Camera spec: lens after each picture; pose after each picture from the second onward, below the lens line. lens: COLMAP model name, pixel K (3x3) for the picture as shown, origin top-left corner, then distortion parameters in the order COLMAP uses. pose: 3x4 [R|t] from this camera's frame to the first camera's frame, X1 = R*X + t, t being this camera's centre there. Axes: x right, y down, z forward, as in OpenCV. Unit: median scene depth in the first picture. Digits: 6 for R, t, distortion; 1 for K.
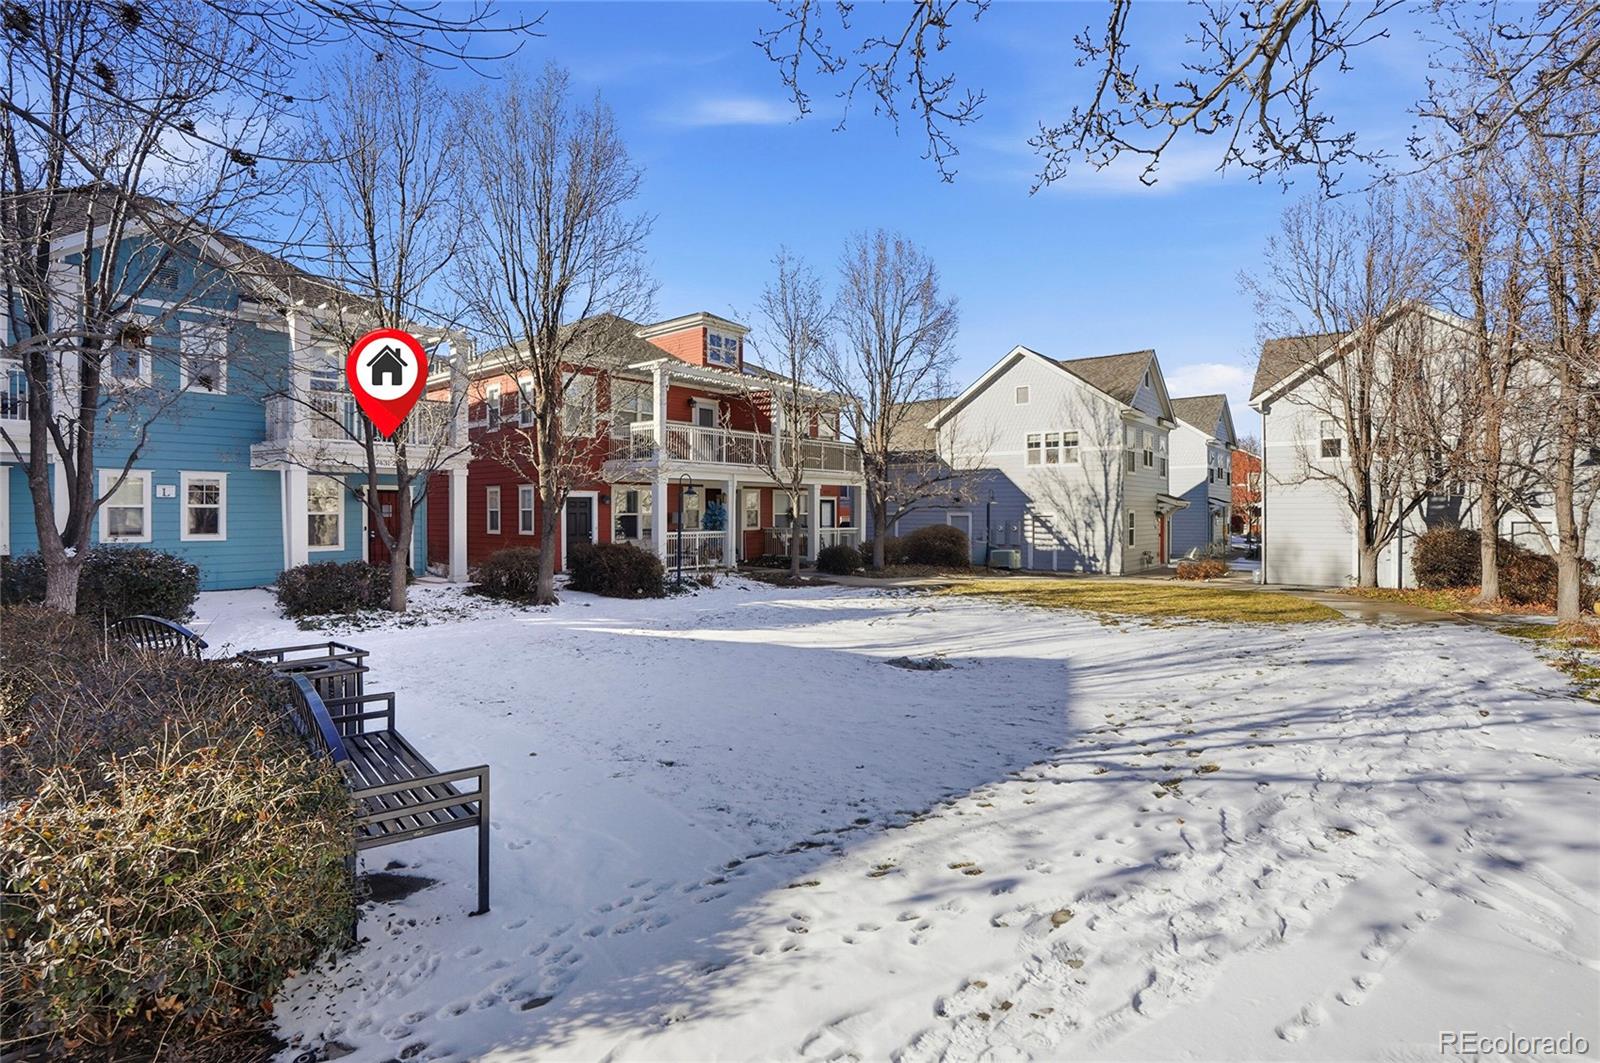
lens RADIAL K [[757.3, 0, 786.1], [0, 757.3, 515.6], [0, 0, 1]] dist [-0.059669, 0.024907]
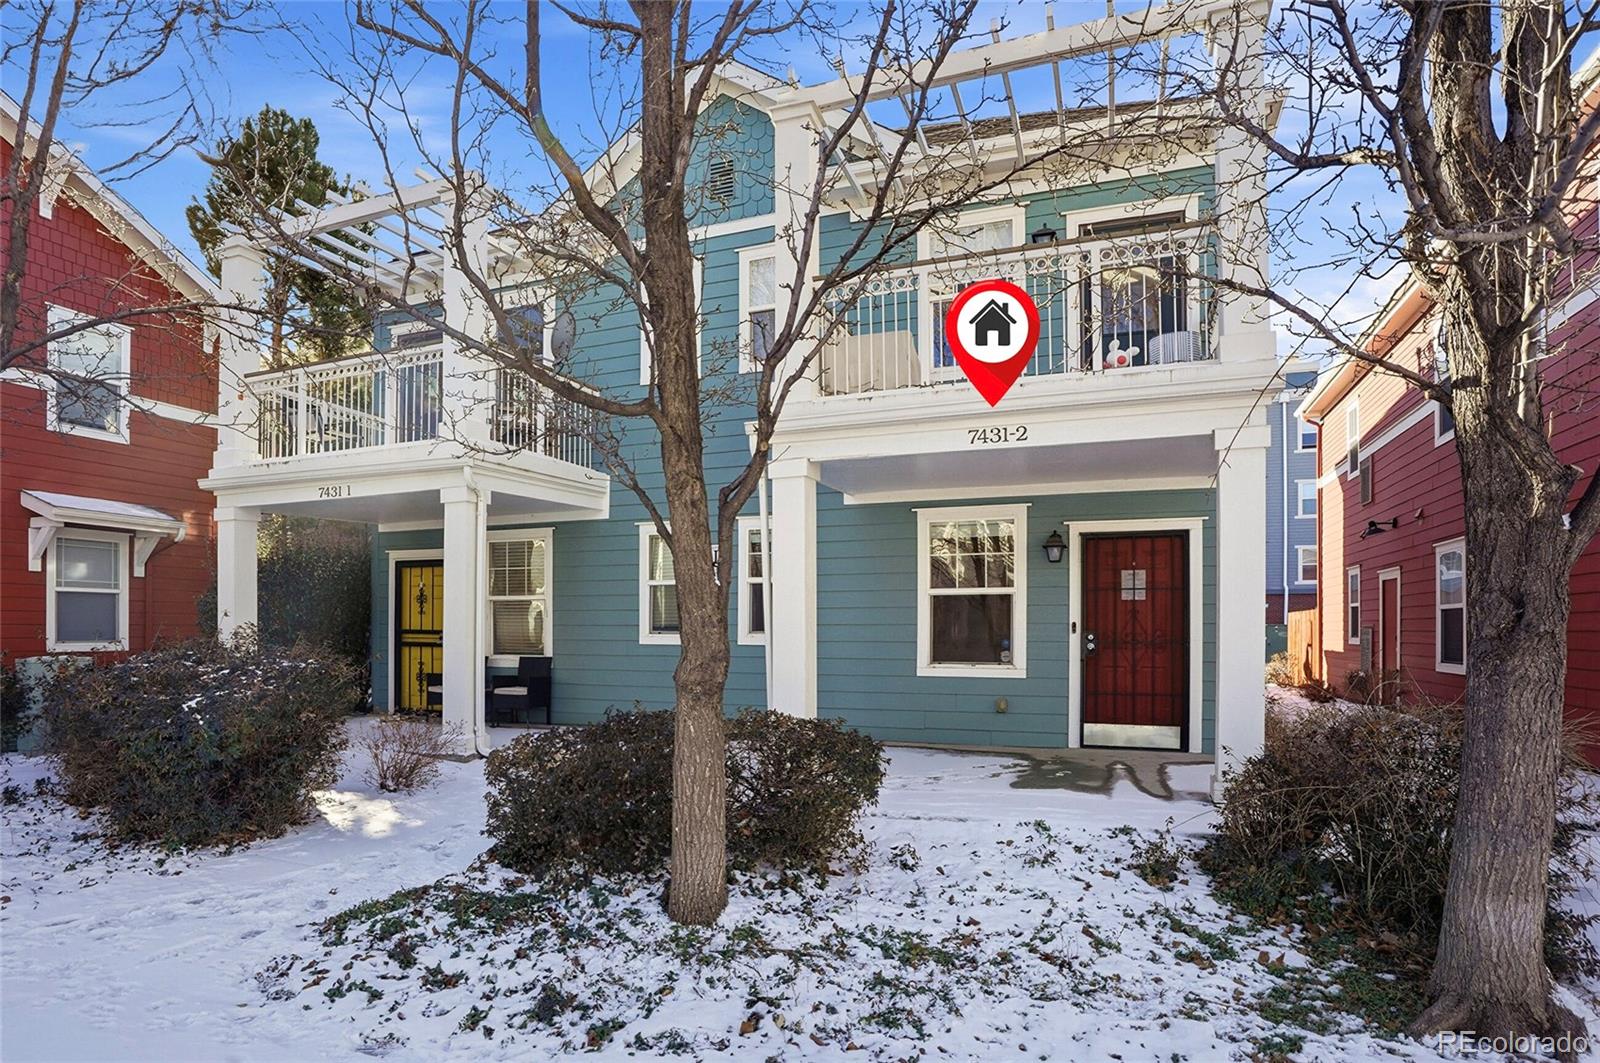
lens RADIAL K [[852.6, 0, 797.9], [0, 852.6, 612.6], [0, 0, 1]] dist [-0.050252, 0.000107]
pose [[0.311793, -0.015968, -0.950016, -0.193401], [-0.007387, 0.999788, -0.019229, 0.022136], [0.950121, 0.013013, 0.311609, 0.817063]]
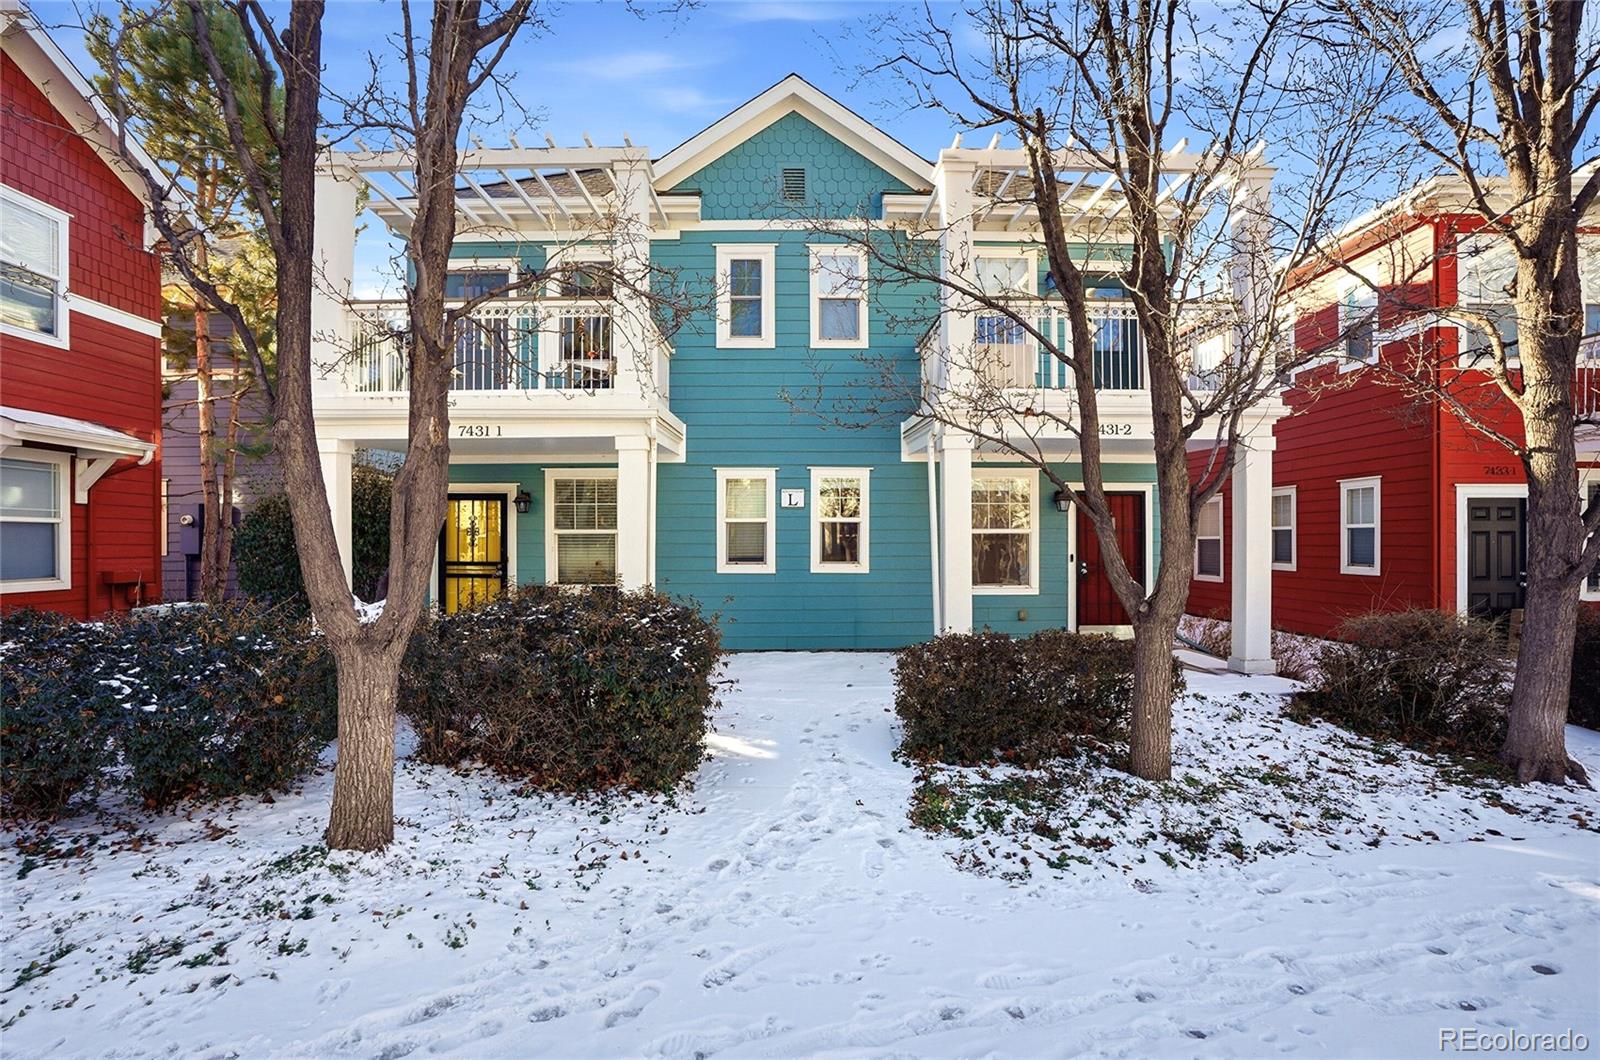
lens RADIAL K [[748.2, 0, 800.0], [0, 748.2, 530.0], [0, 0, 1]] dist [-0.032754, 0.001433]
pose [[0.649433, -0.008413, -0.760372, -0.301309], [-0.004658, 0.999876, -0.015042, 0.006262], [0.760404, 0.013311, 0.649314, 0.532401]]
